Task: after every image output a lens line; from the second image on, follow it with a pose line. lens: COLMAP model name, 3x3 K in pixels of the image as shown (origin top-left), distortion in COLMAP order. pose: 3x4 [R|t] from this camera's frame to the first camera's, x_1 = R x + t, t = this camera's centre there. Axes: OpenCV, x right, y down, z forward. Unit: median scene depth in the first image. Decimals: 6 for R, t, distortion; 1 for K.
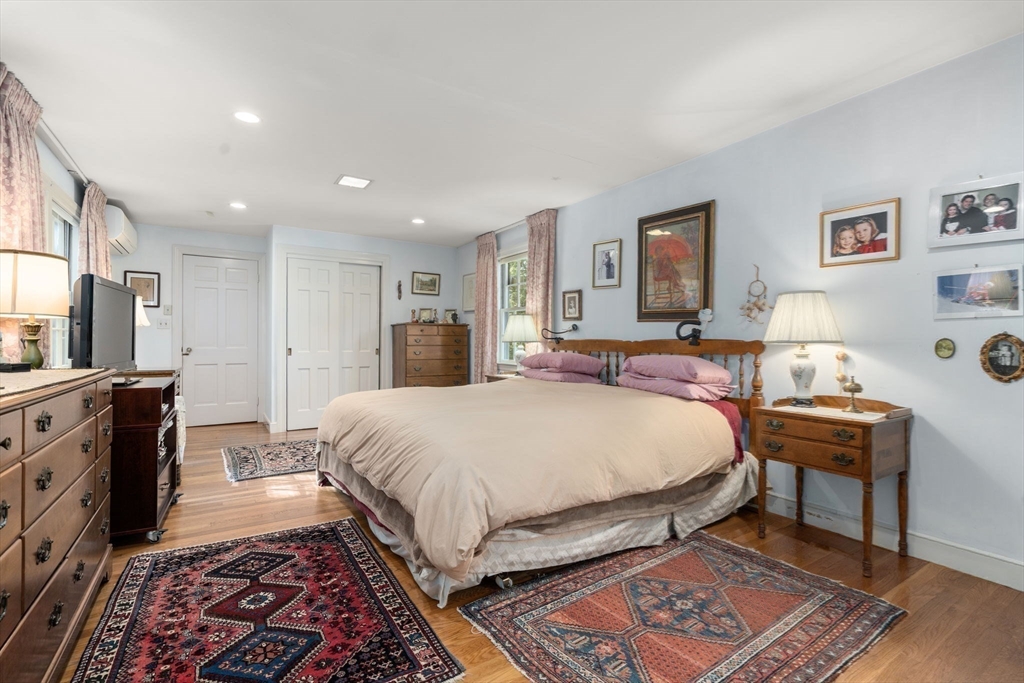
lens RADIAL K [[474.1, 0, 512.6], [0, 474.1, 335.6], [0, 0, 1]] dist [-0.001117, 0.000097]
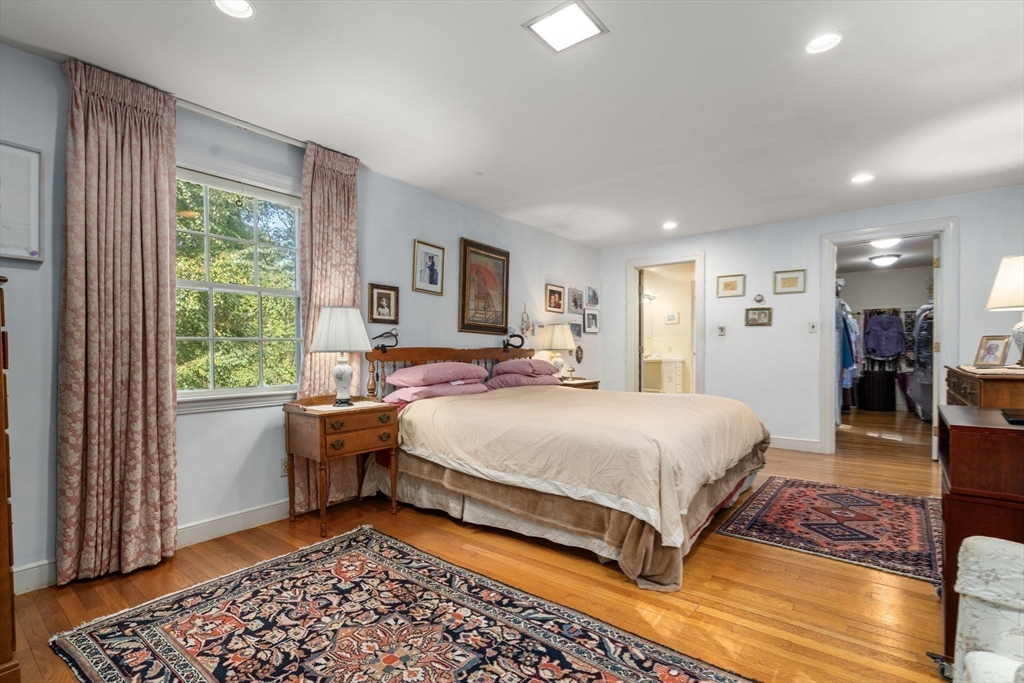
lens RADIAL K [[474.1, 0, 513.2], [0, 474.1, 350.5], [0, 0, 1]] dist [-0.001117, 0.000097]
pose [[-0.335456, -0.001027, 0.942055, -1.259876], [-0.004806, 0.999988, -0.000622, 0.022392], [-0.942044, -0.004737, -0.335457, 1.953766]]
